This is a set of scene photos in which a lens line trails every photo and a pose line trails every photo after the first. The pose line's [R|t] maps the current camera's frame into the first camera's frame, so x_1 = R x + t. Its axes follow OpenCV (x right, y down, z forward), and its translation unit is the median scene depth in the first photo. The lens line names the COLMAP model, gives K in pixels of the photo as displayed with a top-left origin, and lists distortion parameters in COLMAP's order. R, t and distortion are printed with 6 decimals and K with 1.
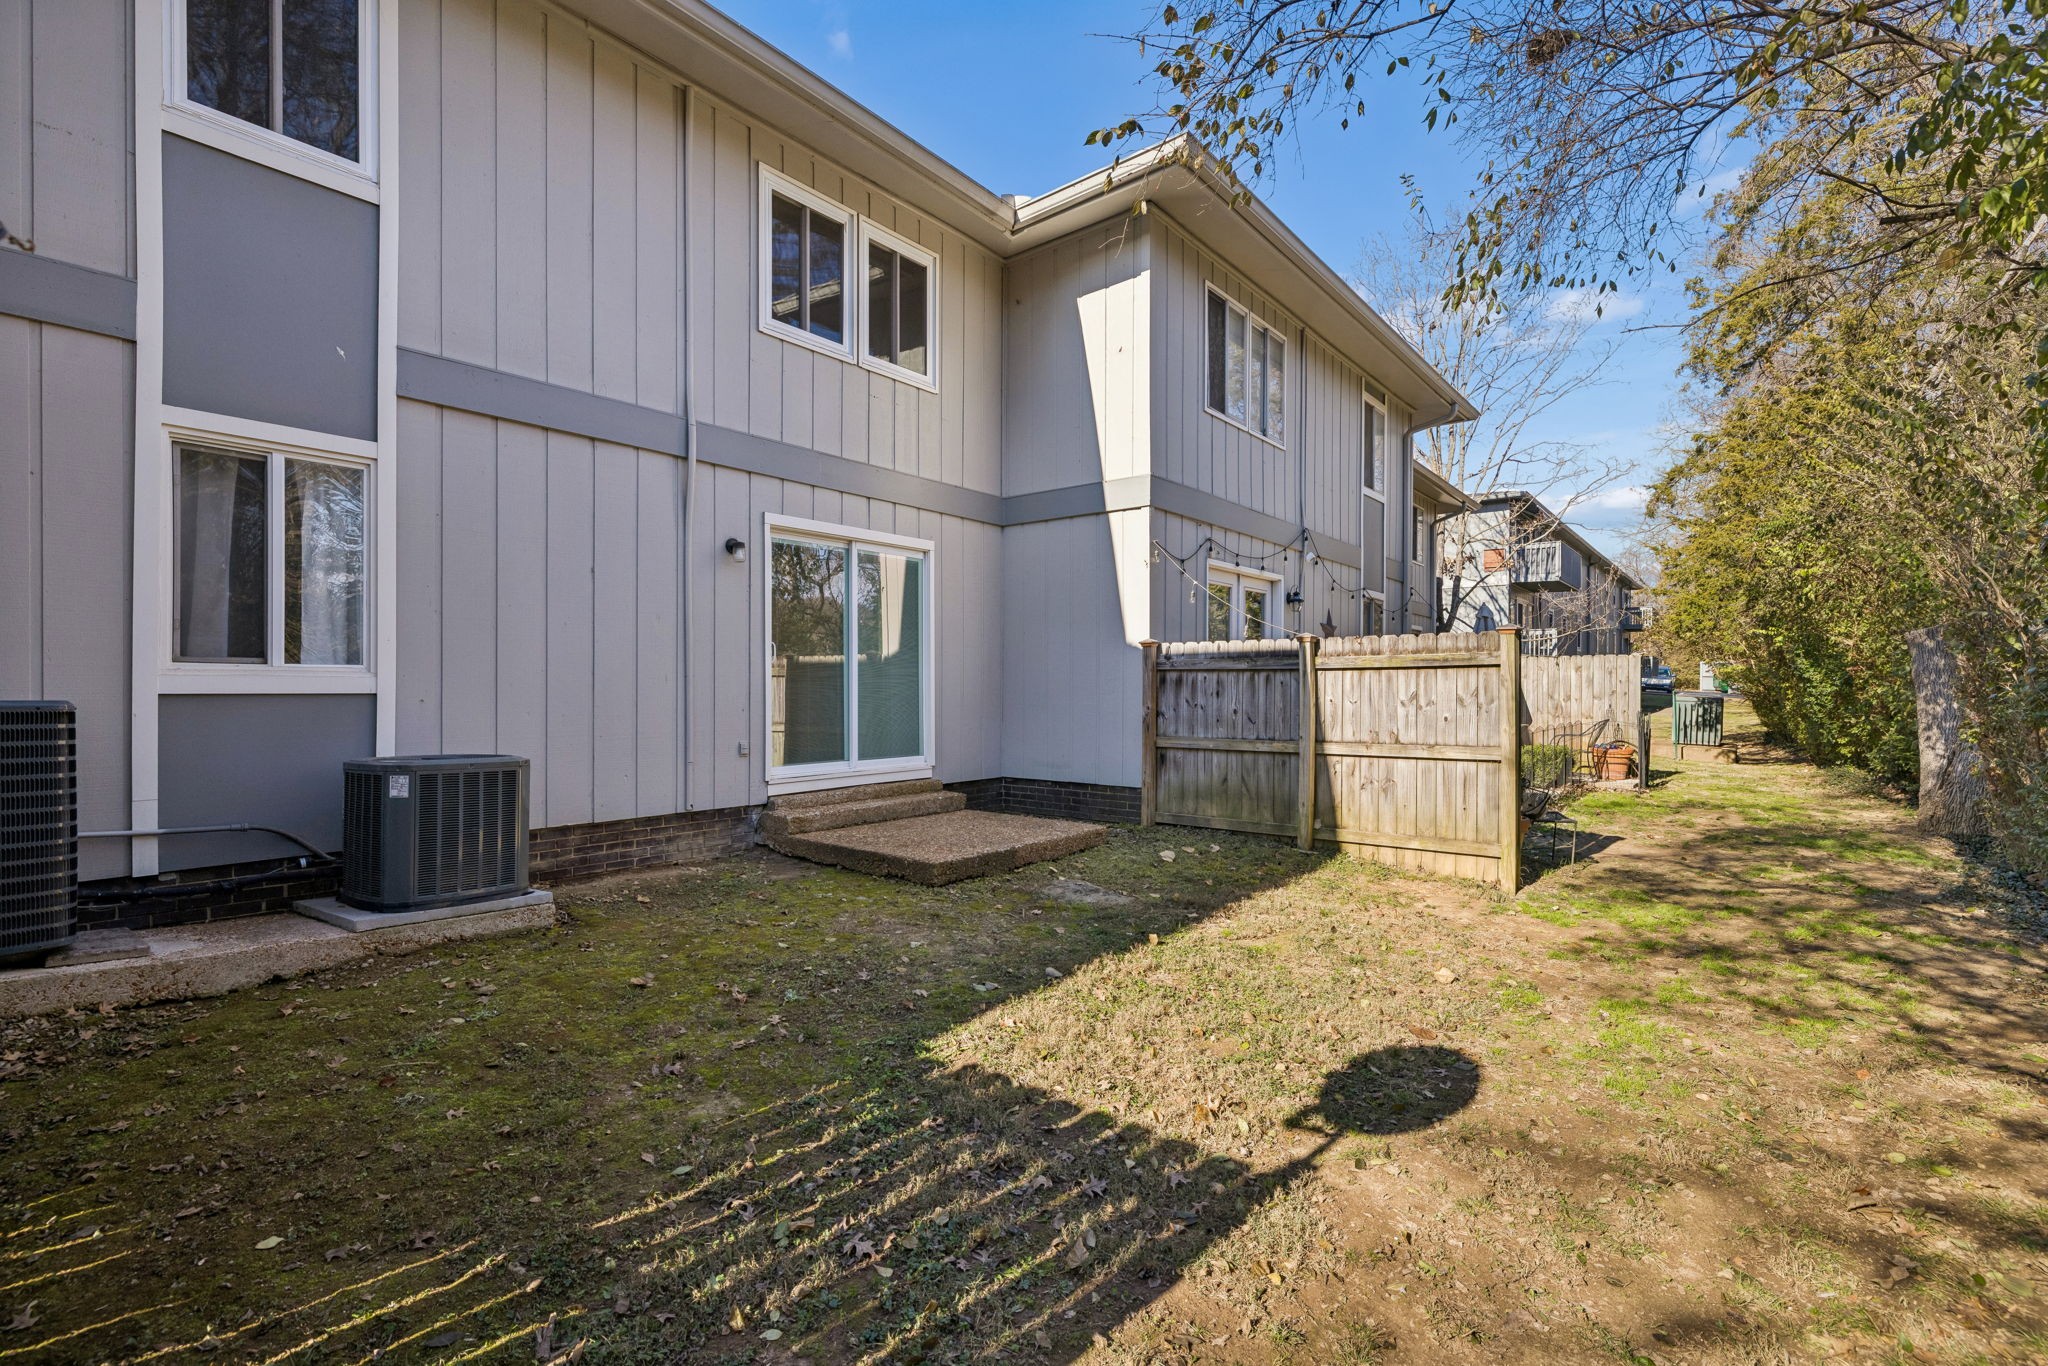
lens RADIAL K [[924.7, 0, 1024.0], [0, 924.7, 683.0], [0, 0, 1]] dist [-0.000704, 0.000076]
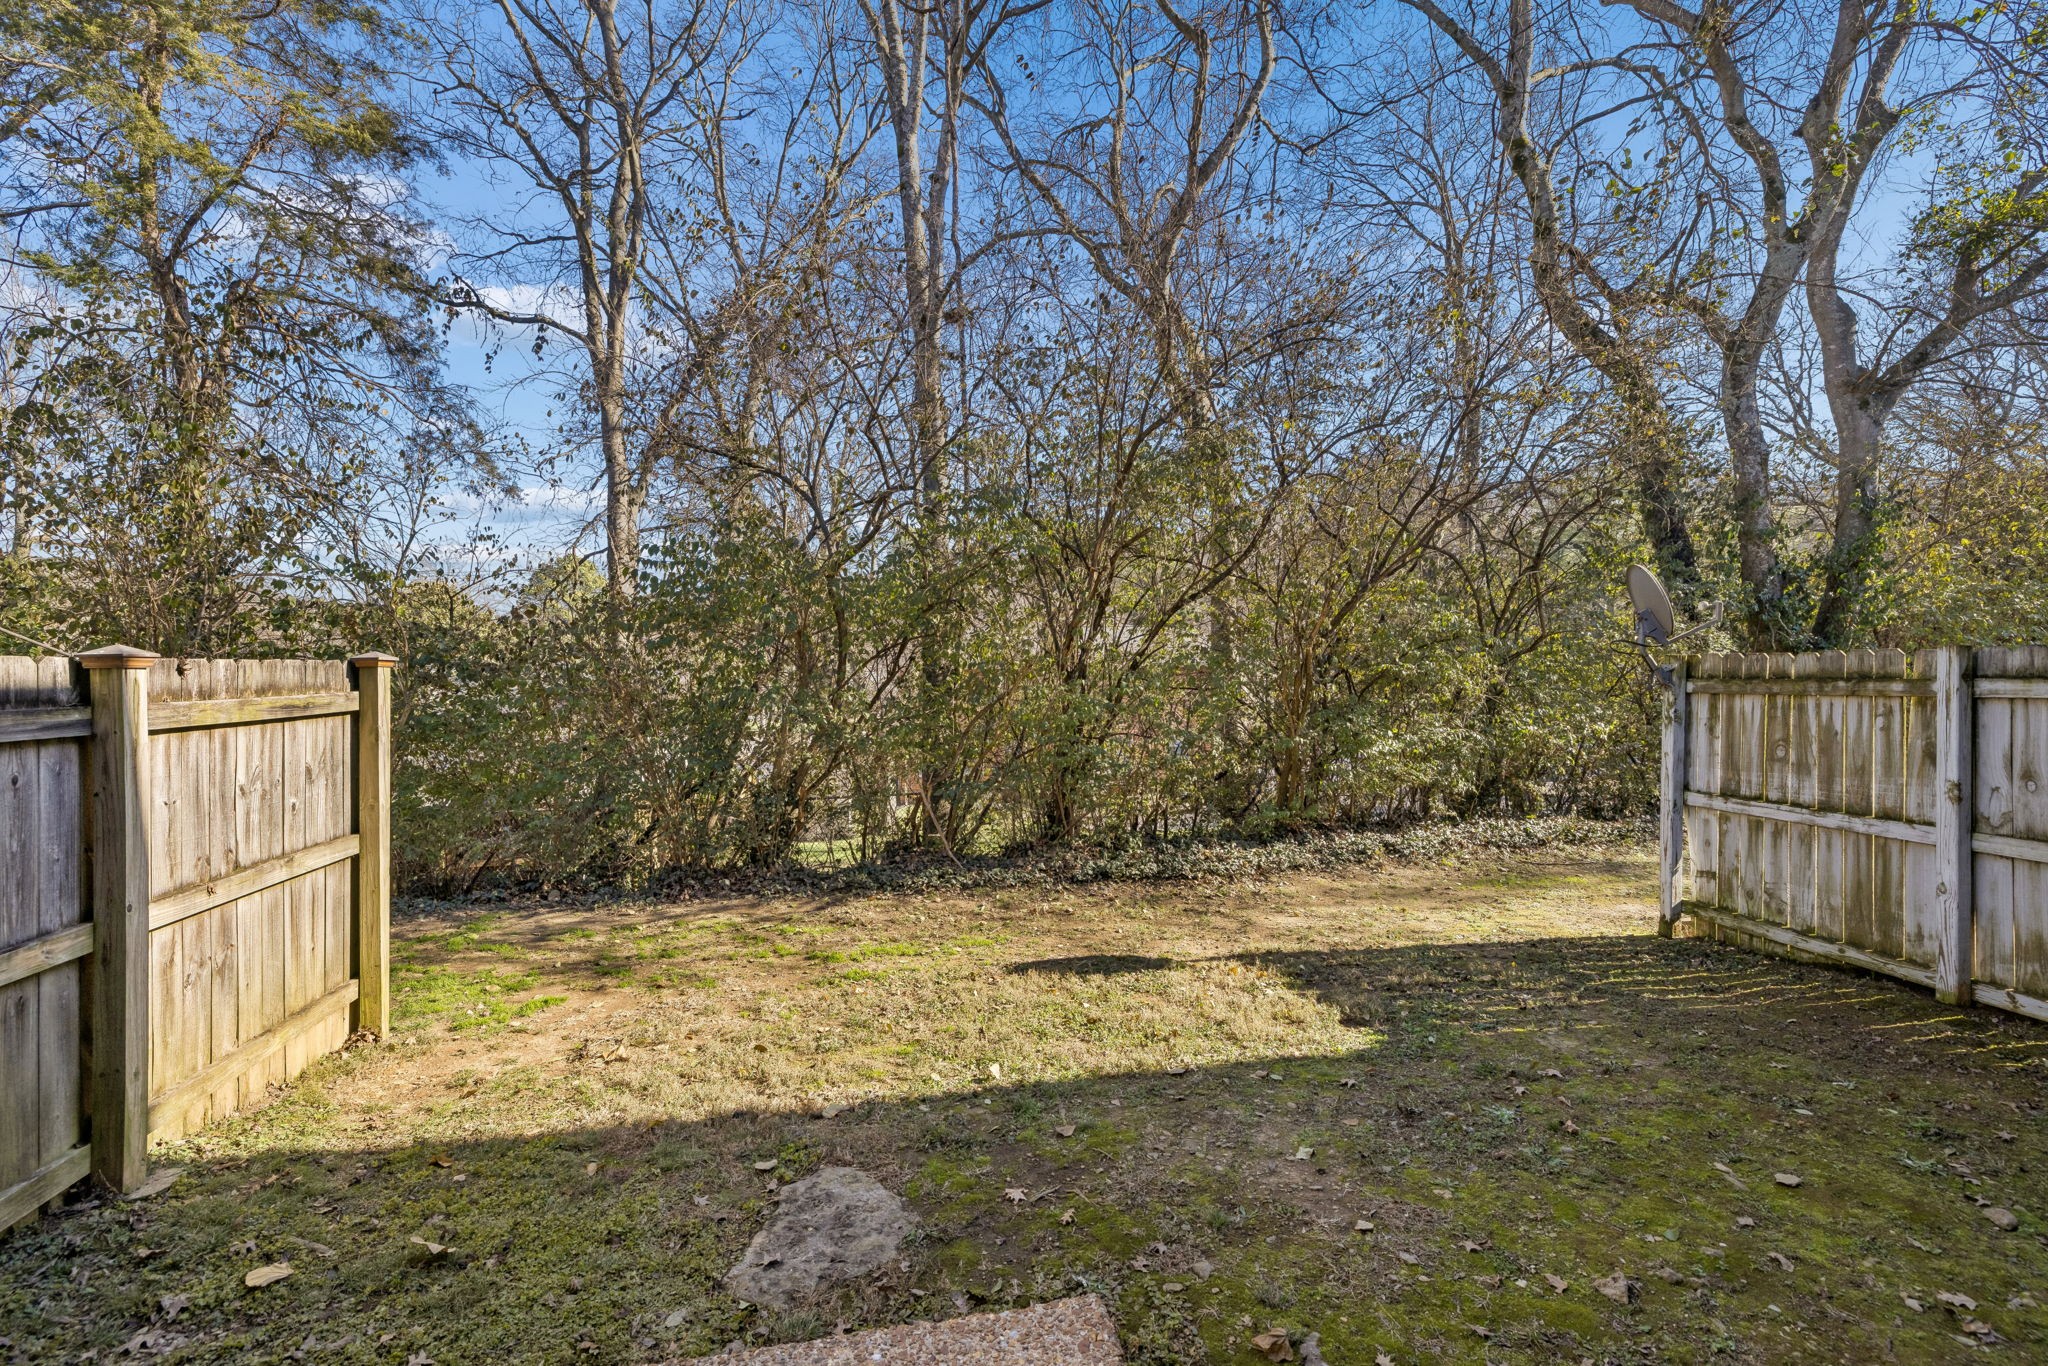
lens RADIAL K [[887.0, 0, 1020.4], [0, 887.0, 678.6], [0, 0, 1]] dist [0.004792, 0.000233]
pose [[-0.767351, -0.006317, 0.641196, -0.247308], [-0.007562, 0.999971, 0.000802, -0.045061], [-0.641183, -0.004234, -0.767376, 1.101291]]
